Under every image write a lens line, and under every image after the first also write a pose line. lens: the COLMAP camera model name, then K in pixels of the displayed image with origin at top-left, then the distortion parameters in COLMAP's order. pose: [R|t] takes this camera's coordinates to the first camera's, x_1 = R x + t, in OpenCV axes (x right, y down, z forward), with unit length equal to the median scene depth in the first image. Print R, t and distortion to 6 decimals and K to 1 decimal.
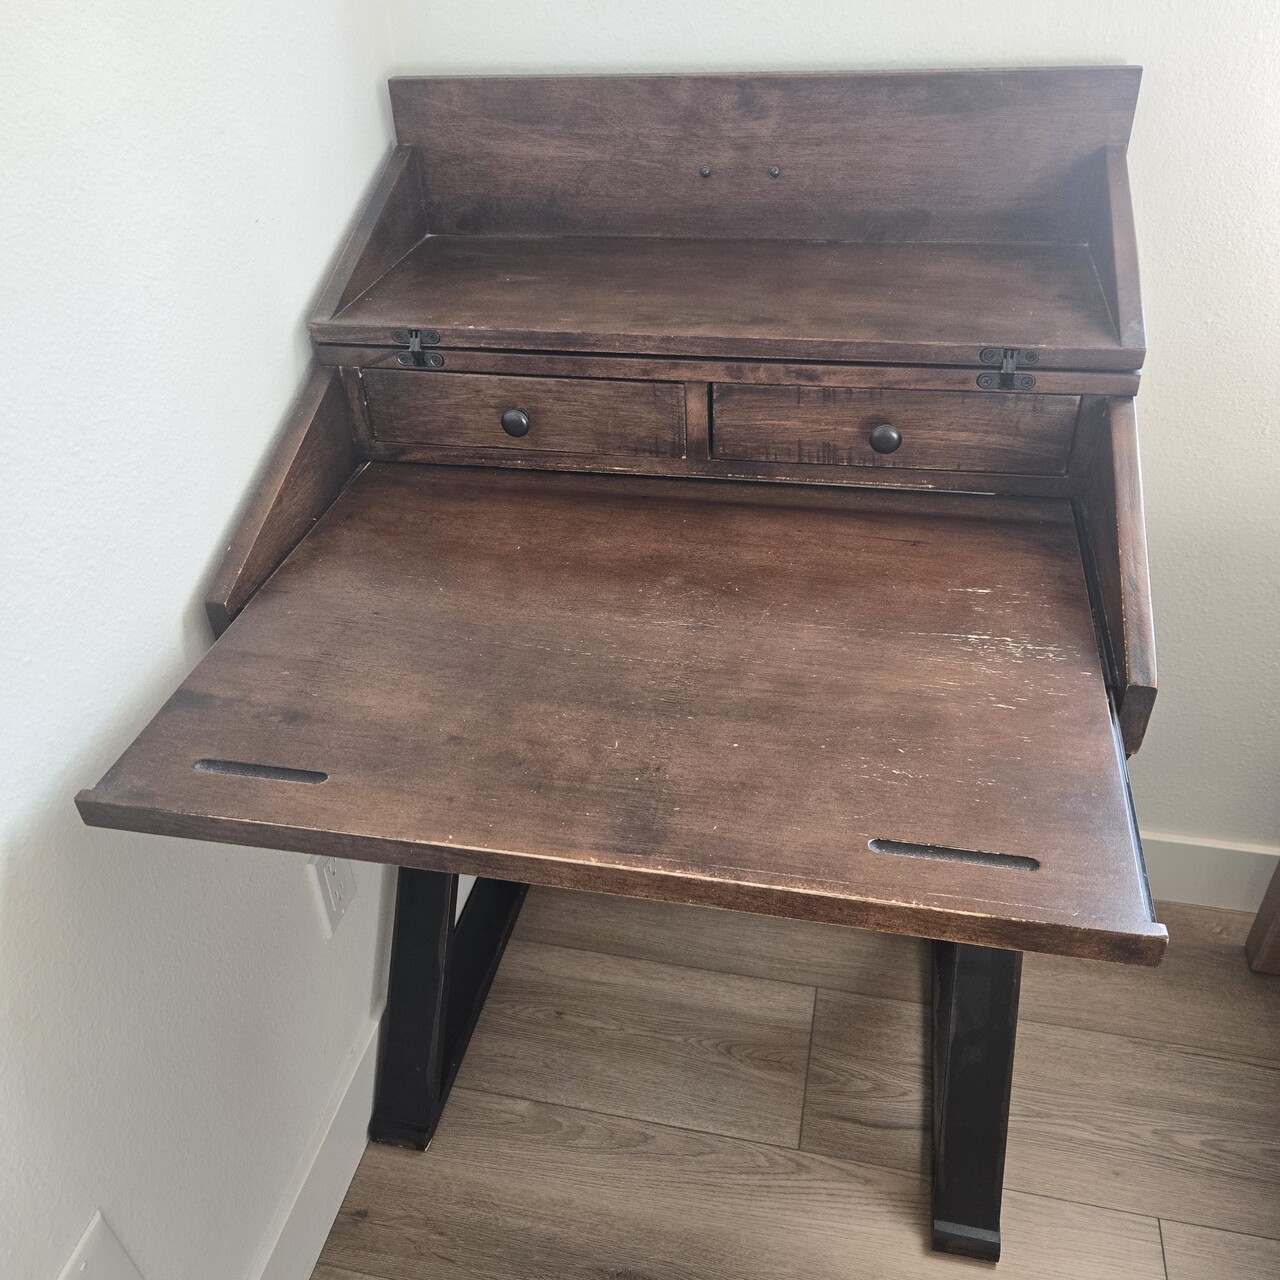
lens RADIAL K [[1151.0, 0, 635.2], [0, 1151.0, 648.0], [0, 0, 1]] dist [0.036989, -0.043352]
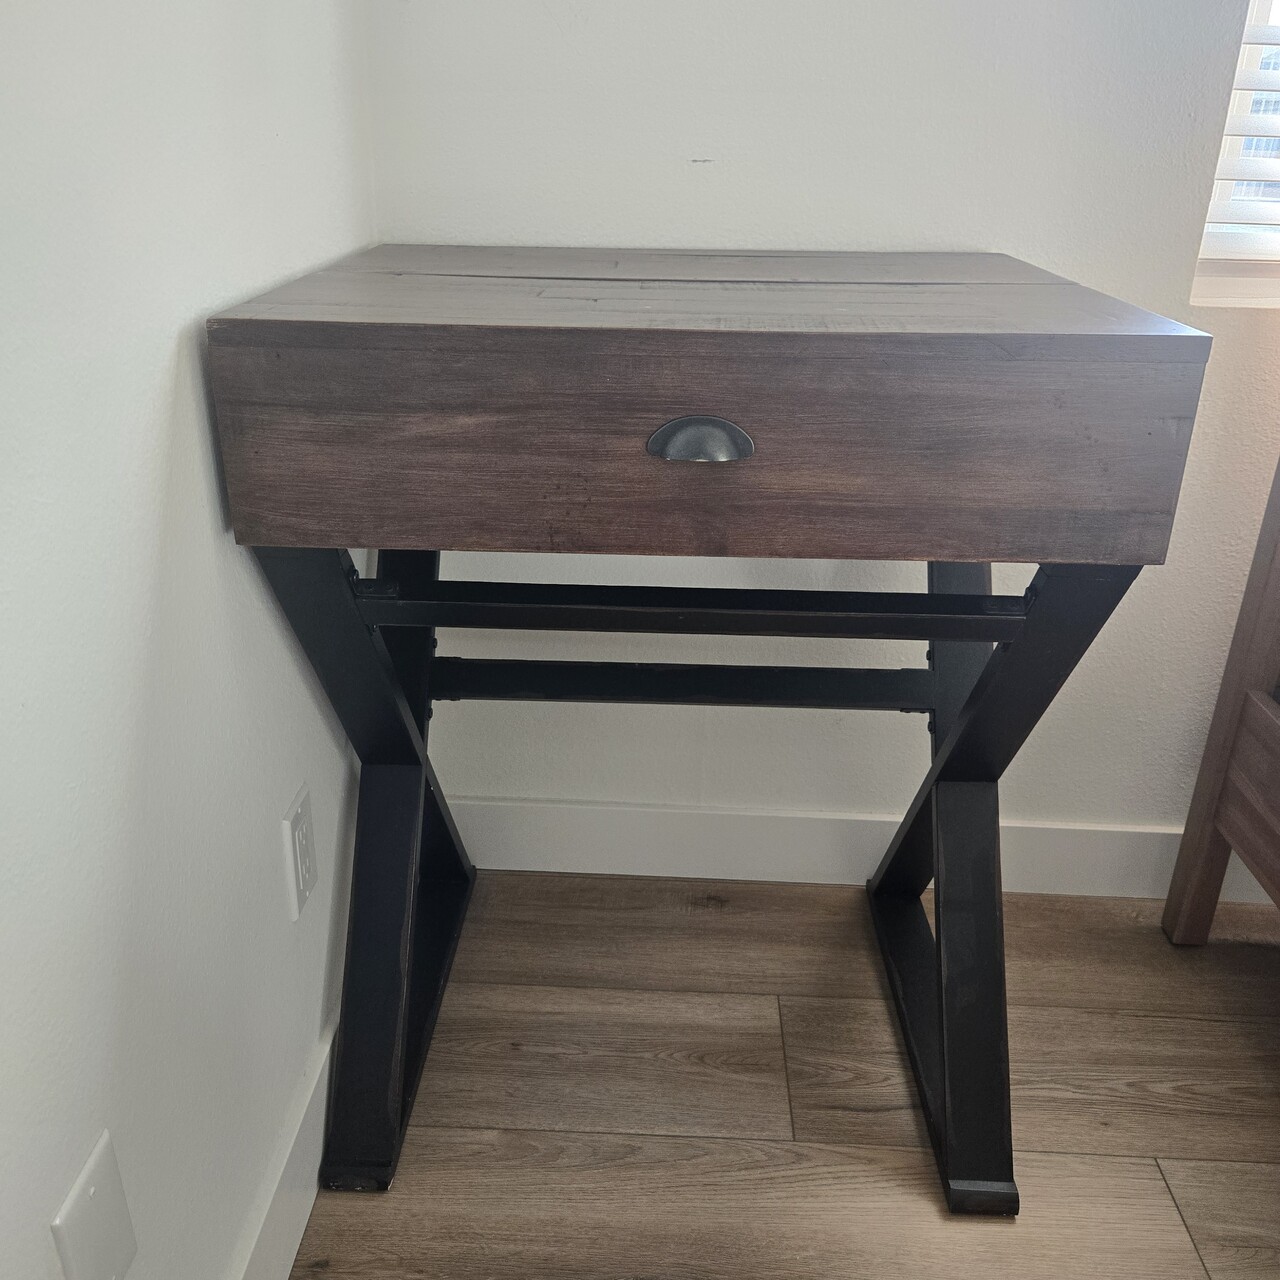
lens RADIAL K [[1153.9, 0, 645.8], [0, 1153.9, 639.7], [0, 0, 1]] dist [0.030325, -0.032384]
pose [[0.979736, -0.019321, 0.199358, -0.159675], [0.061357, 0.976435, -0.206905, 0.224061], [-0.190662, 0.214945, 0.957834, 0.028885]]
